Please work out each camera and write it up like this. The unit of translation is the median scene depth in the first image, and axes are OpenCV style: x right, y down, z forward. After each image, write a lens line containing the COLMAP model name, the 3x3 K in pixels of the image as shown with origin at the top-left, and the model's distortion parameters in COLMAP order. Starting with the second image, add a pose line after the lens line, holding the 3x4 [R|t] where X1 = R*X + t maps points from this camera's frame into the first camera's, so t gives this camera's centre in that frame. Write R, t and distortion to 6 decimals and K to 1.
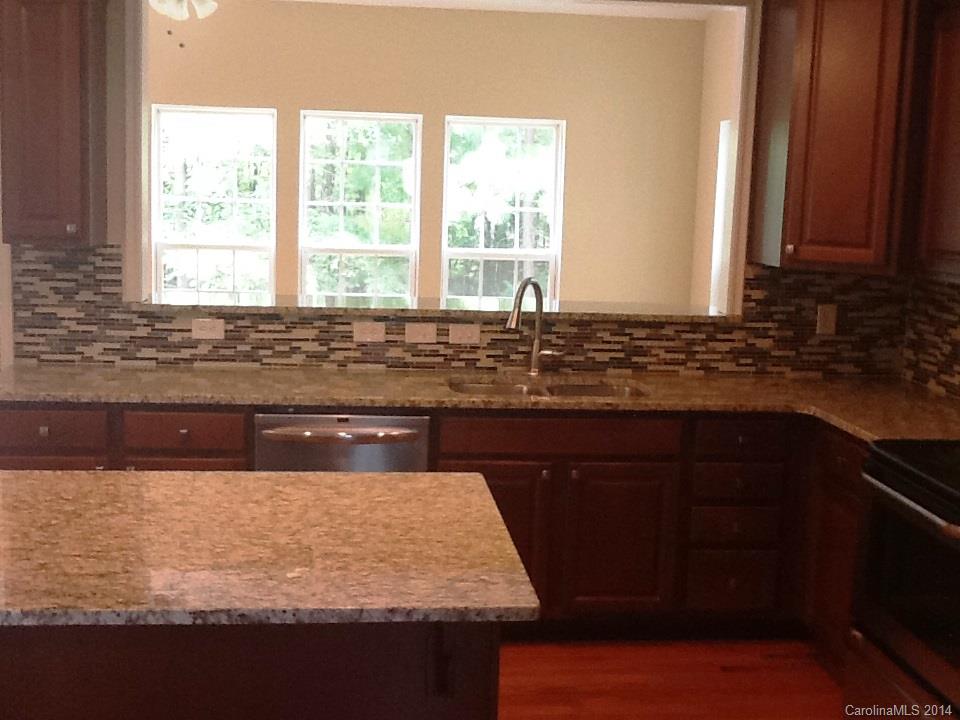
lens RADIAL K [[1203.2, 0, 480.9], [0, 1203.2, 358.8], [0, 0, 1]] dist [0.003882, 0.000000]
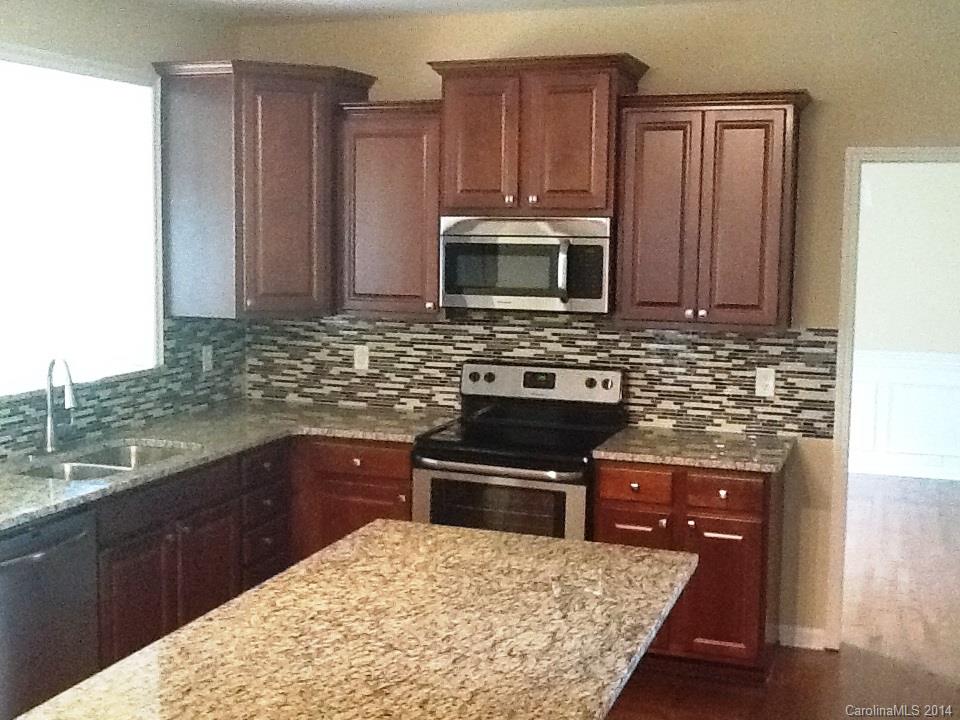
lens RADIAL K [[1203.2, 0, 477.0], [0, 1203.2, 359.0], [0, 0, 1]] dist [0.003882, 0.000000]
pose [[0.415341, -0.127234, 0.900724, -0.753649], [0.128590, 0.988439, 0.080329, -0.106018], [-0.900531, 0.082460, 0.426900, 0.306837]]
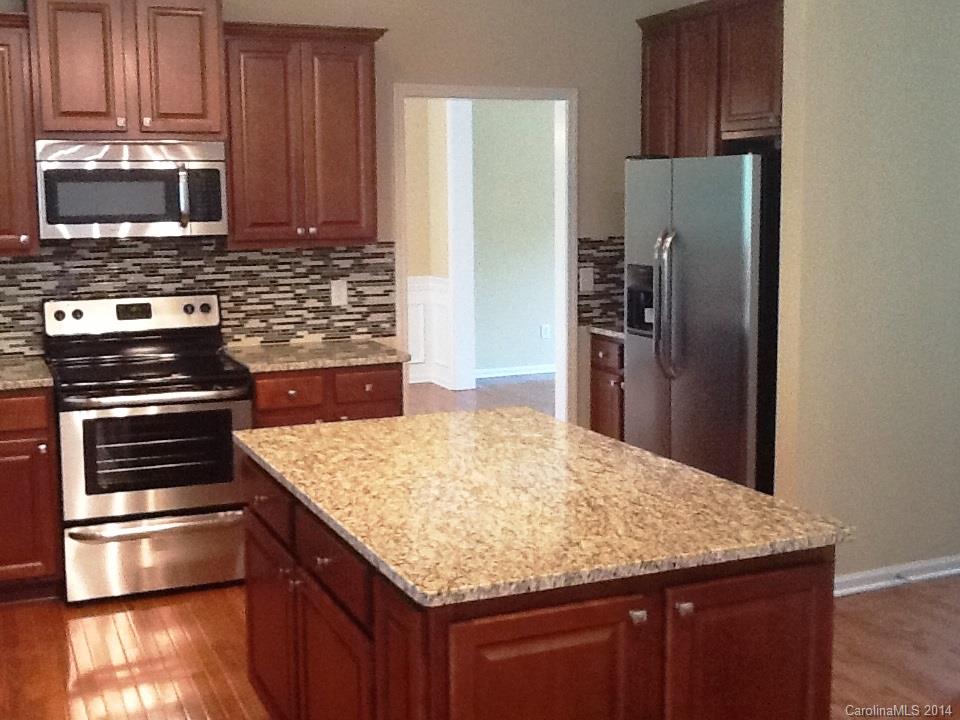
lens RADIAL K [[1203.2, 0, 475.0], [0, 1203.2, 358.4], [0, 0, 1]] dist [0.003882, 0.000000]
pose [[-0.345224, -0.150689, 0.926344, -0.863627], [0.133009, 0.969208, 0.207231, -0.137363], [-0.929047, 0.194753, -0.314551, 0.867467]]
